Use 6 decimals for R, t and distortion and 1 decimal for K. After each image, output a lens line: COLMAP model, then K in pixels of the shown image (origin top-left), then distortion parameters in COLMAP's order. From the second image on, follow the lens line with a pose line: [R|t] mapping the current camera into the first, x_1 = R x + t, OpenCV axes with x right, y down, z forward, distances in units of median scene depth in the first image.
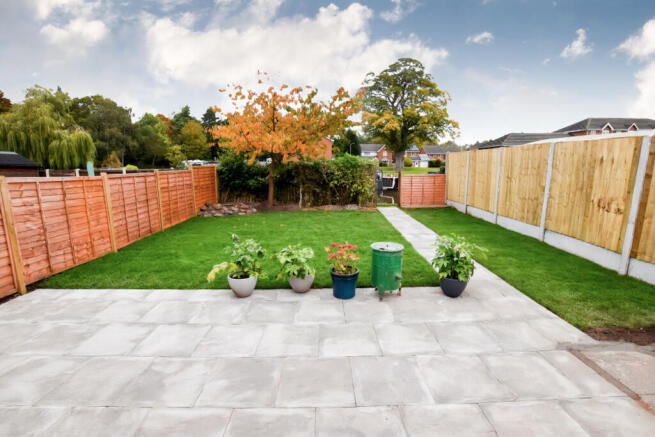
lens RADIAL K [[293.5, 0, 330.7], [0, 293.5, 217.2], [0, 0, 1]] dist [-0.025639, 0.000008]
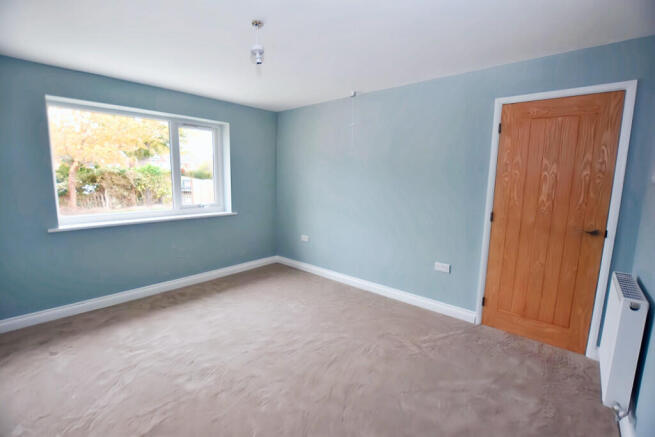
lens RADIAL K [[293.5, 0, 328.6], [0, 293.5, 218.6], [0, 0, 1]] dist [-0.025639, 0.000008]
pose [[0.672089, -0.089246, 0.735072, -0.354784], [0.108043, 0.993905, 0.021886, 0.067158], [-0.732545, 0.064710, 0.677635, -0.357731]]
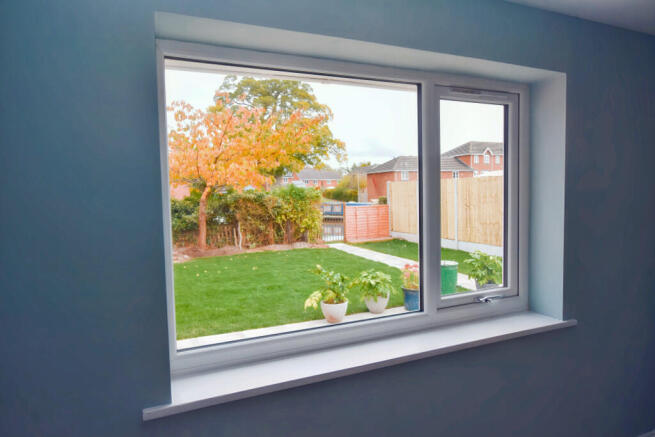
lens RADIAL K [[414.3, 0, 326.1], [0, 414.3, 218.0], [0, 0, 1]] dist [-0.016956, 0.000553]
pose [[0.920359, -0.036949, 0.389325, -0.332681], [0.083599, 0.991103, -0.103567, 0.018082], [-0.382035, 0.127866, 0.915259, -0.148583]]
